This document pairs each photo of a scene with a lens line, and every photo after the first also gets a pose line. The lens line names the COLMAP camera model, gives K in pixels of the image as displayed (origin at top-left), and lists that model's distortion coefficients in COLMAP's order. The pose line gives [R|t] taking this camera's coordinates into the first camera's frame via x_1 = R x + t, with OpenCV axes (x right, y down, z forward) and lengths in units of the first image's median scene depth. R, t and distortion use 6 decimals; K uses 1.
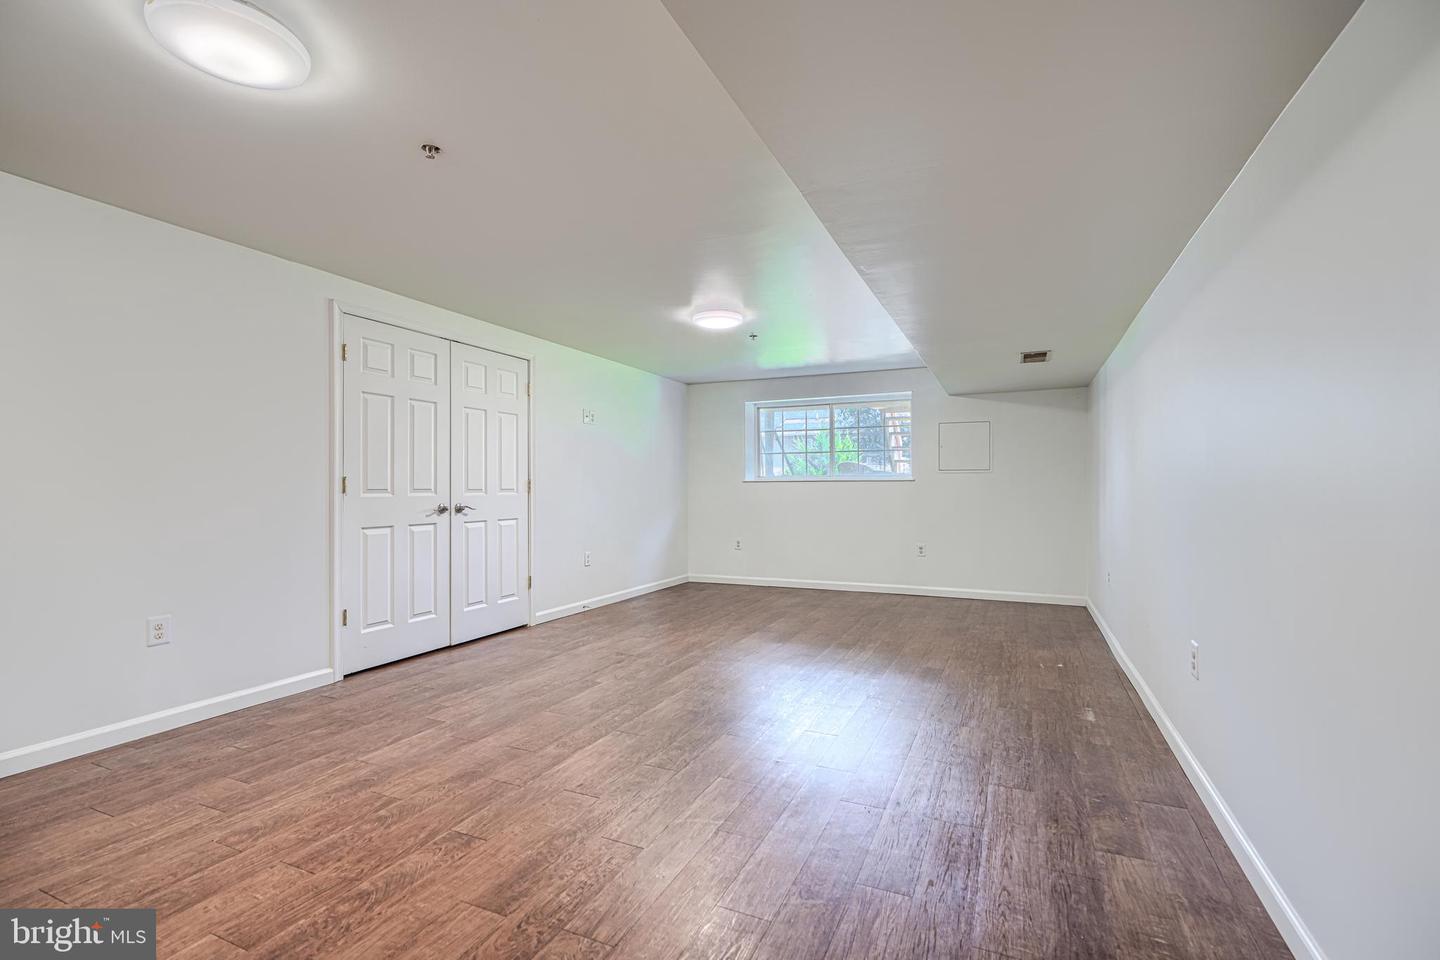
lens RADIAL K [[651.5, 0, 725.9], [0, 651.5, 478.6], [0, 0, 1]] dist [-0.003379, 0.001382]
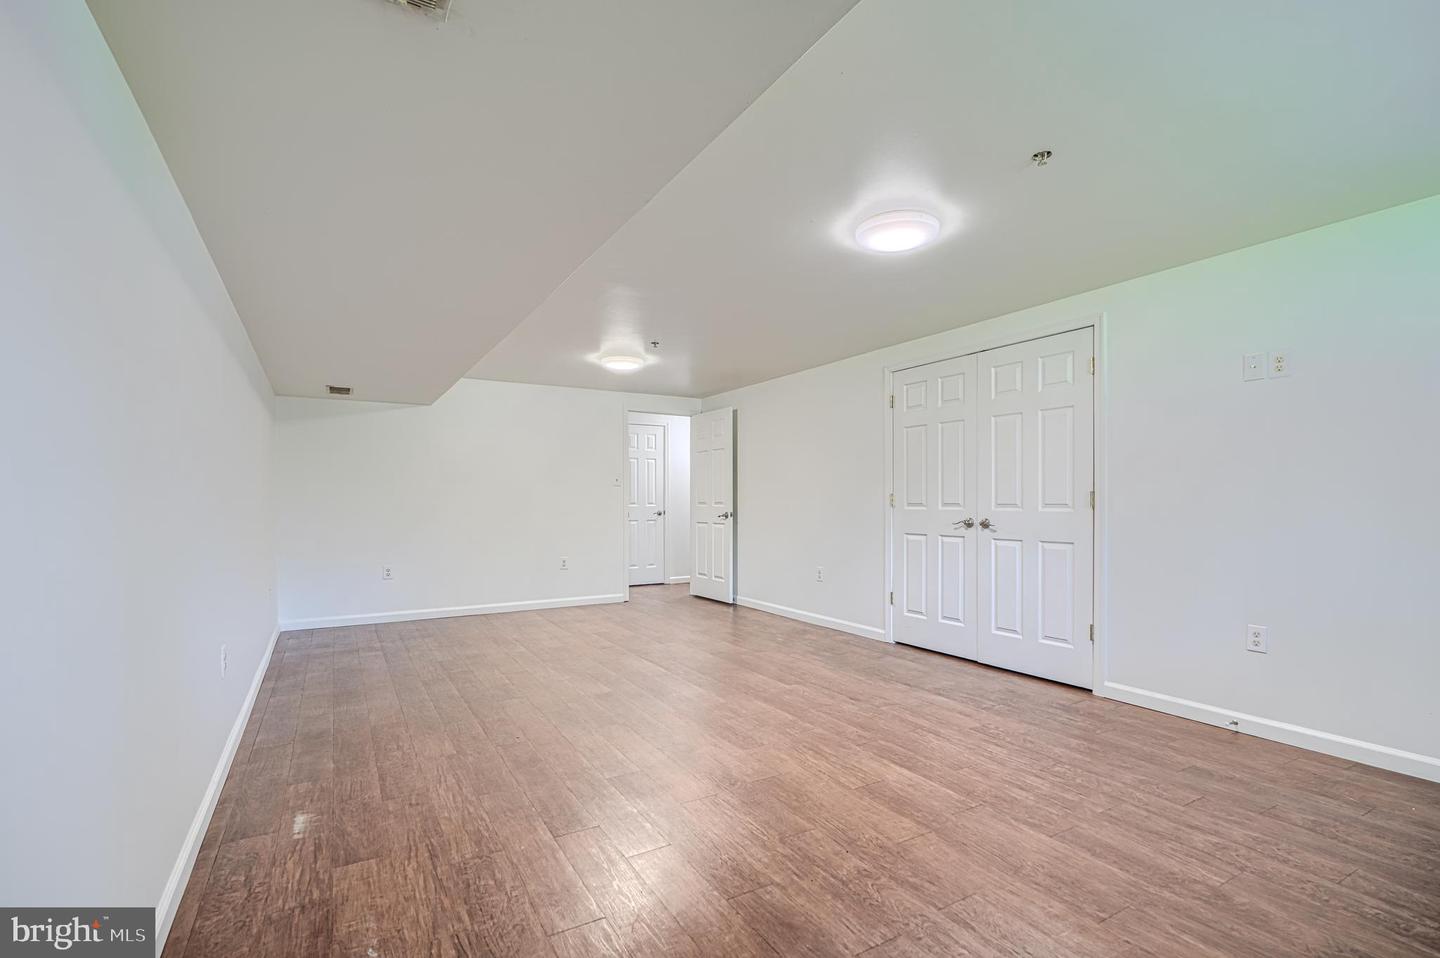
lens RADIAL K [[651.5, 0, 719.5], [0, 651.5, 493.9], [0, 0, 1]] dist [-0.003379, 0.001382]
pose [[-0.573764, -0.006593, -0.818994, 0.764748], [0.013759, 0.999749, -0.017688, 0.017047], [0.818905, -0.021417, -0.573529, 1.555861]]
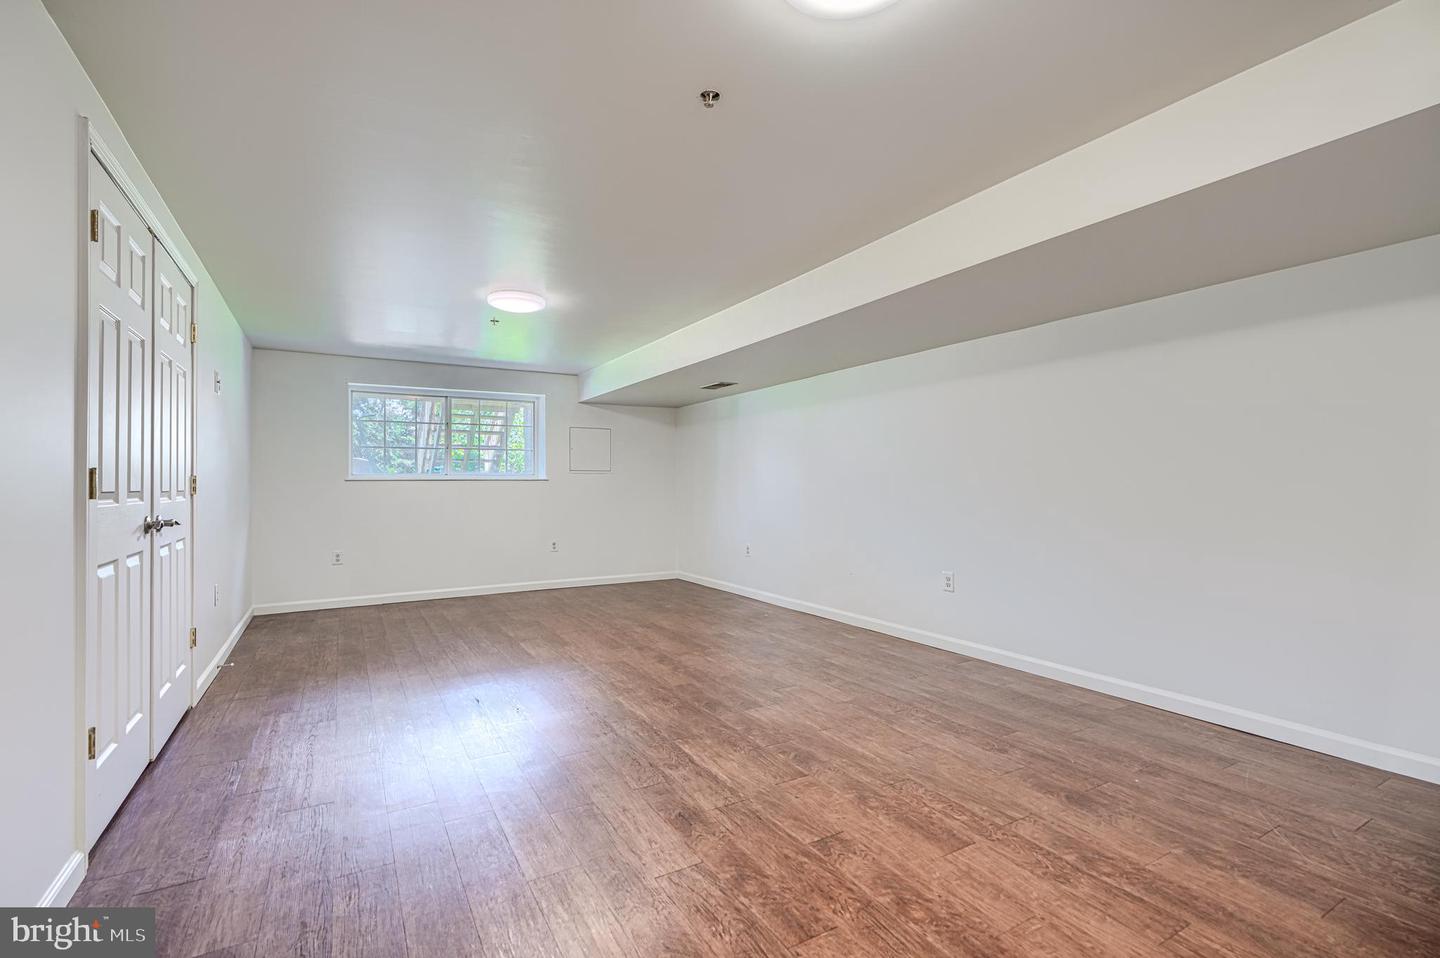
lens RADIAL K [[651.5, 0, 708.4], [0, 651.5, 475.0], [0, 0, 1]] dist [-0.003379, 0.001382]
pose [[0.588993, 0.011980, 0.808049, -0.748596], [-0.008667, 0.999926, -0.008508, 0.003170], [-0.808091, -0.001992, 0.589054, 0.321452]]
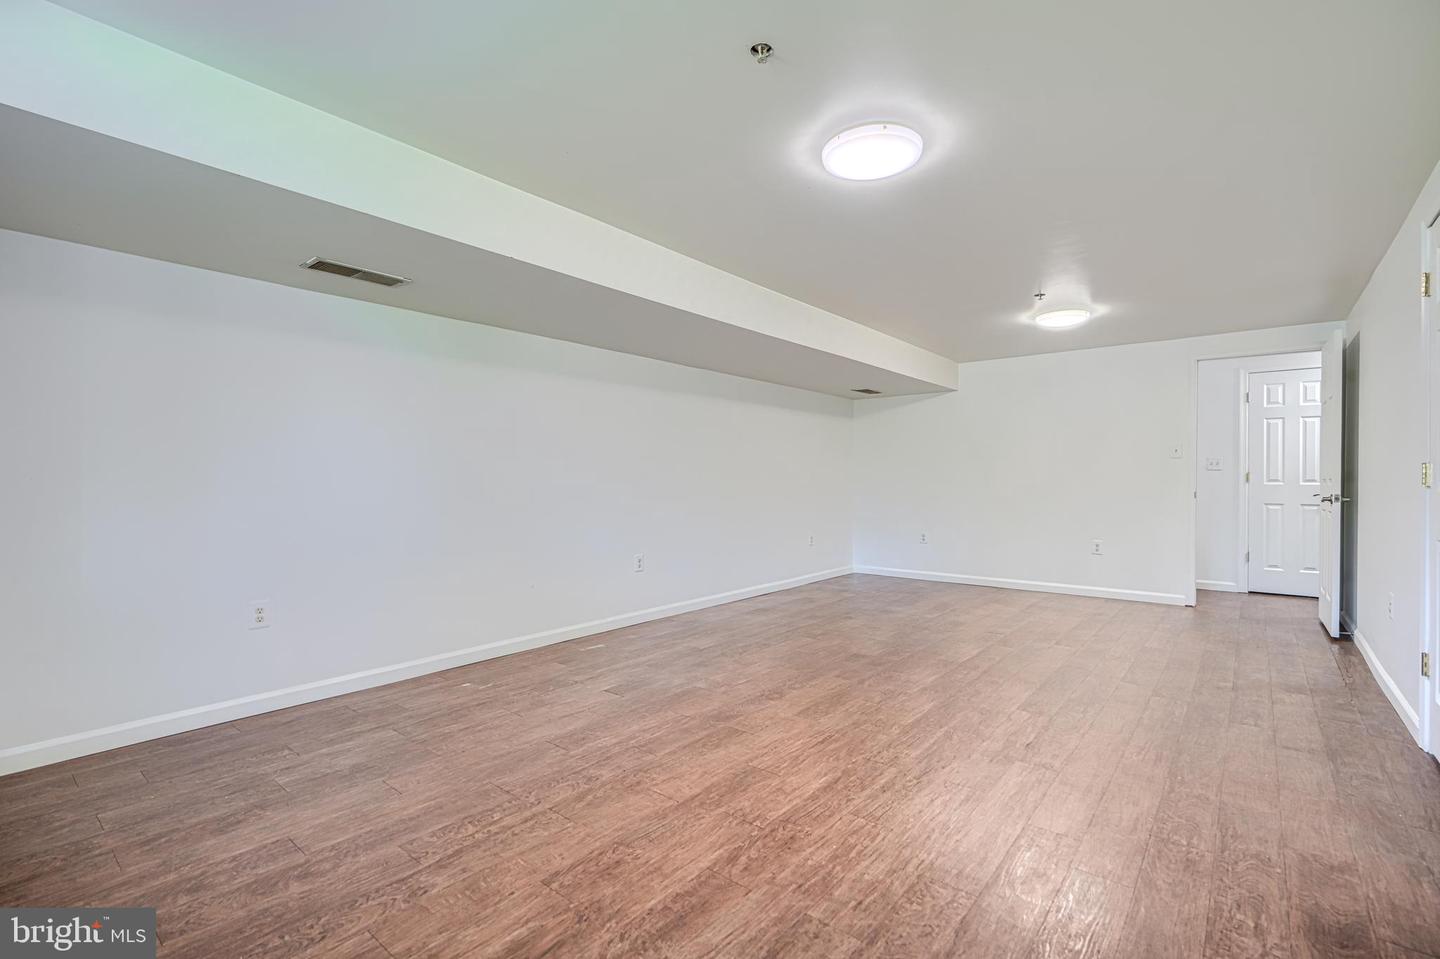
lens RADIAL K [[651.5, 0, 726.1], [0, 651.5, 486.0], [0, 0, 1]] dist [-0.003379, 0.001382]
pose [[-0.968341, -0.000477, 0.249630, -0.037527], [-0.001683, 0.999988, -0.004620, 0.029948], [-0.249624, -0.004894, -0.968330, 1.942136]]
